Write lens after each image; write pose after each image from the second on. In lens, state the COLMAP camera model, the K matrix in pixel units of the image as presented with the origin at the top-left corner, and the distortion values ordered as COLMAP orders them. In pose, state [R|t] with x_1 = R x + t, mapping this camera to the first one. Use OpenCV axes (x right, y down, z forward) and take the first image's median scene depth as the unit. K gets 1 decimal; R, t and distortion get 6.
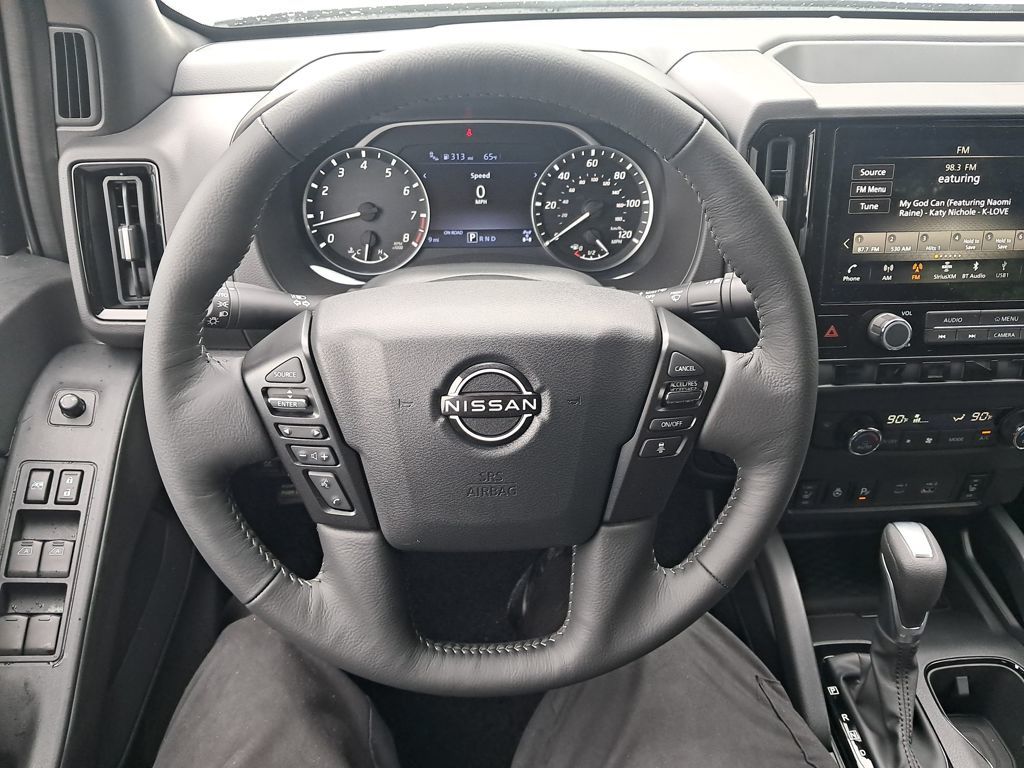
lens RADIAL K [[779.6, 0, 529.6], [0, 779.6, 385.9], [0, 0, 1]] dist [0.044072, -0.075830]
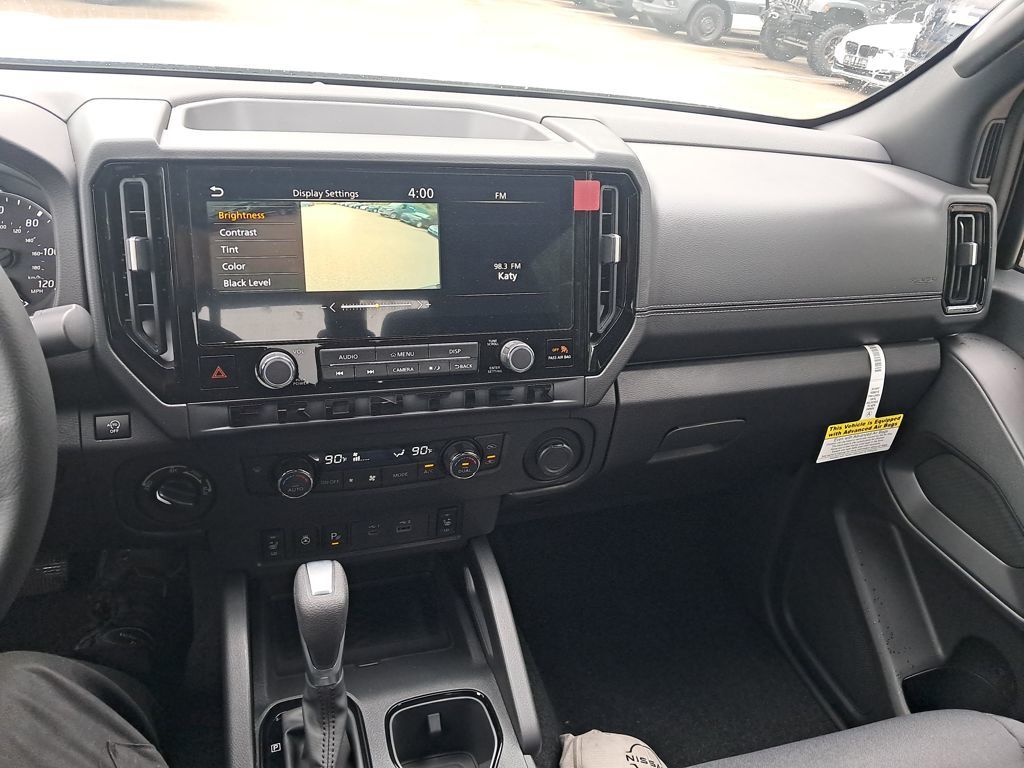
lens RADIAL K [[779.6, 0, 518.7], [0, 779.6, 392.4], [0, 0, 1]] dist [0.044072, -0.075830]
pose [[0.968805, -0.046485, 0.243427, 0.516514], [0.069814, 0.993662, -0.088100, 0.070273], [-0.237789, 0.102346, 0.965910, -0.043717]]
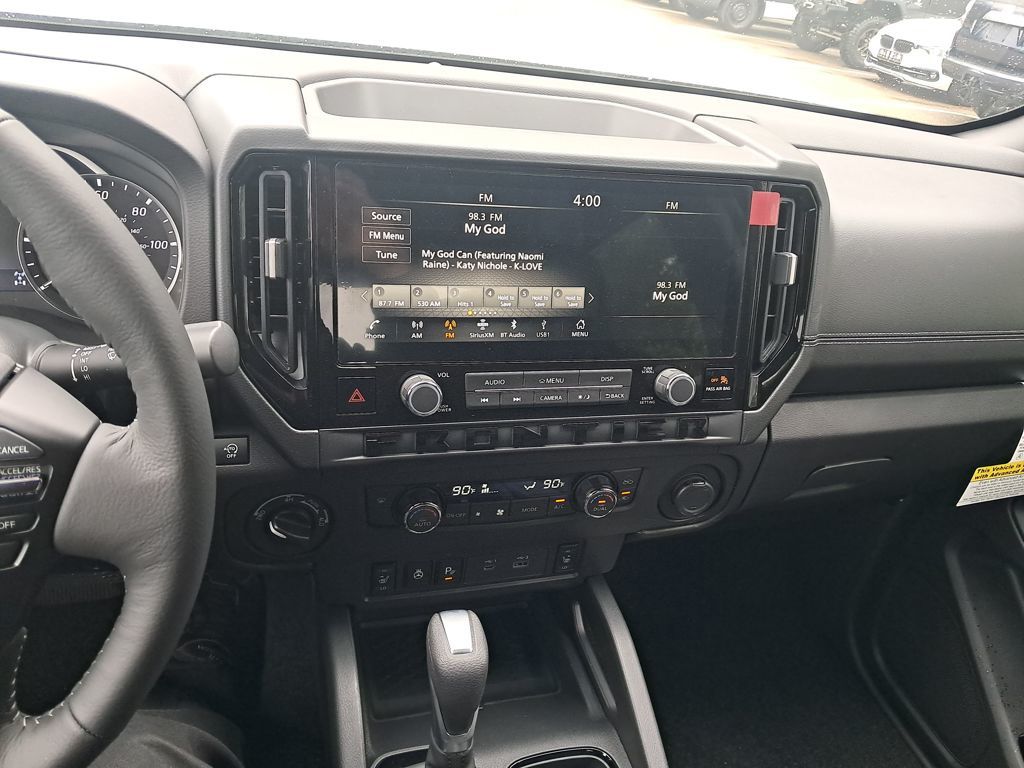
lens RADIAL K [[779.6, 0, 518.1], [0, 779.6, 387.9], [0, 0, 1]] dist [0.044072, -0.075830]
pose [[0.971332, -0.004041, 0.237692, 0.358265], [0.021100, 0.997375, -0.069272, -0.014496], [-0.236788, 0.072302, 0.968867, 0.116027]]
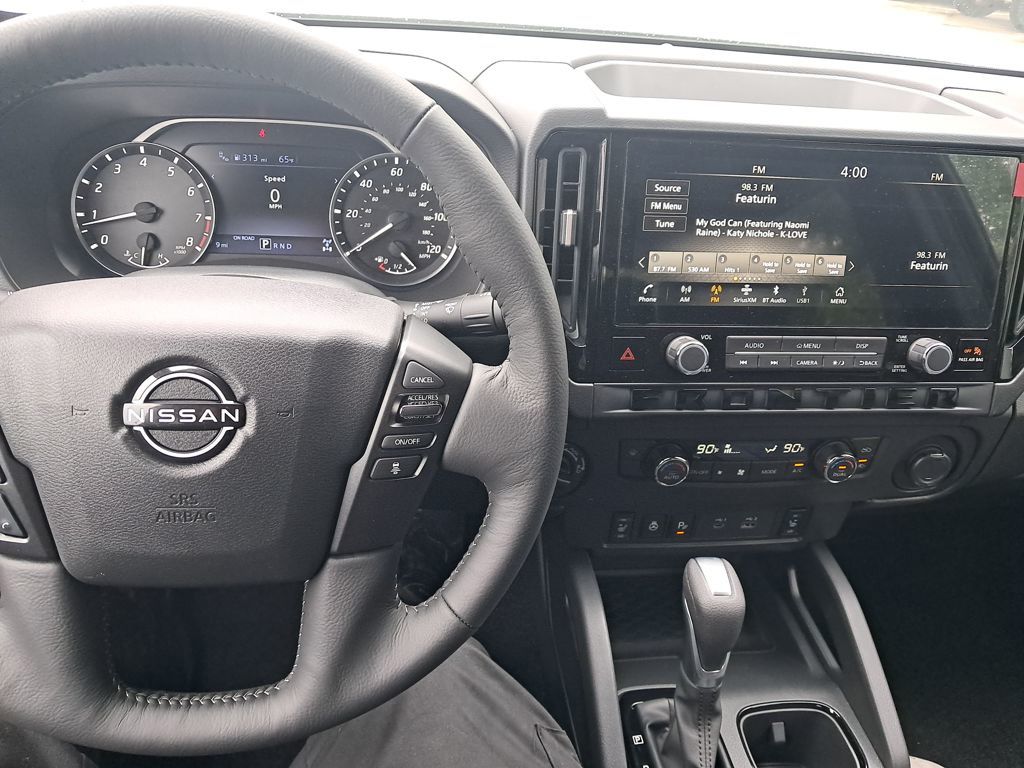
lens RADIAL K [[779.6, 0, 512.0], [0, 779.6, 385.5], [0, 0, 1]] dist [0.044072, -0.075830]
pose [[0.996291, 0.024119, 0.082604, 0.168631], [-0.020013, 0.998540, -0.050179, 0.019834], [-0.083694, 0.048339, 0.995318, 0.070596]]
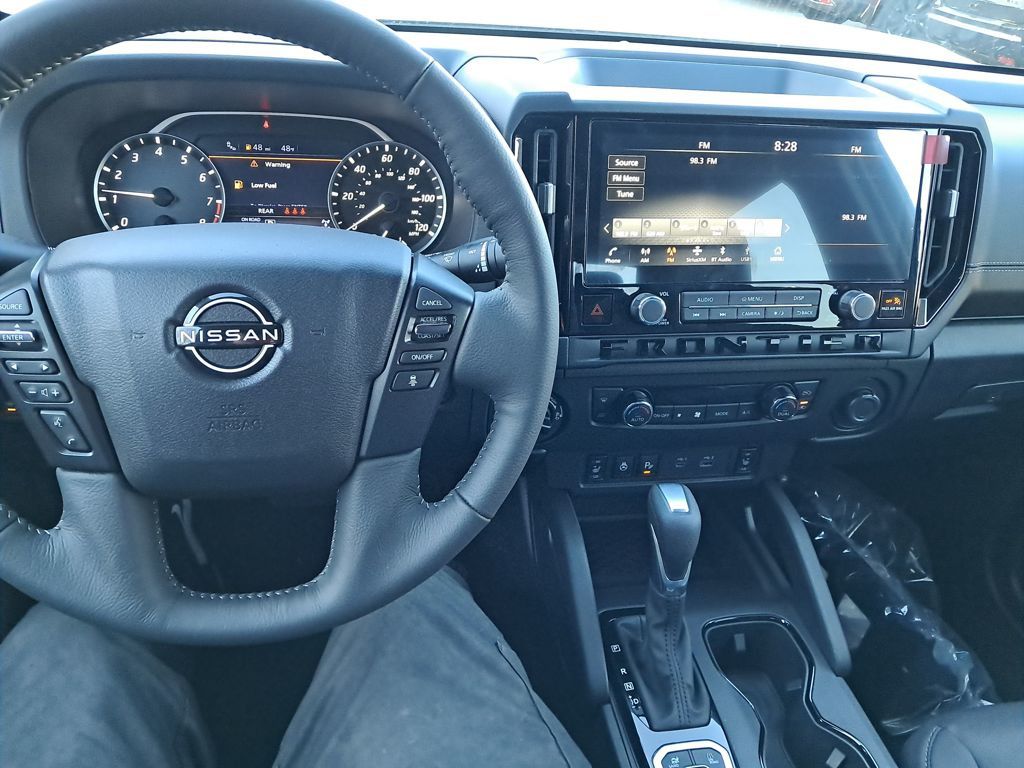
lens RADIAL K [[752.0, 0, 513.9], [0, 752.0, 394.0], [0, 0, 1]] dist [0.046746, -0.032865]
pose [[0.991984, -0.006908, 0.126176, 0.136735], [0.014572, 0.998097, -0.059921, 0.112970], [-0.125522, 0.061279, 0.990196, -0.020331]]
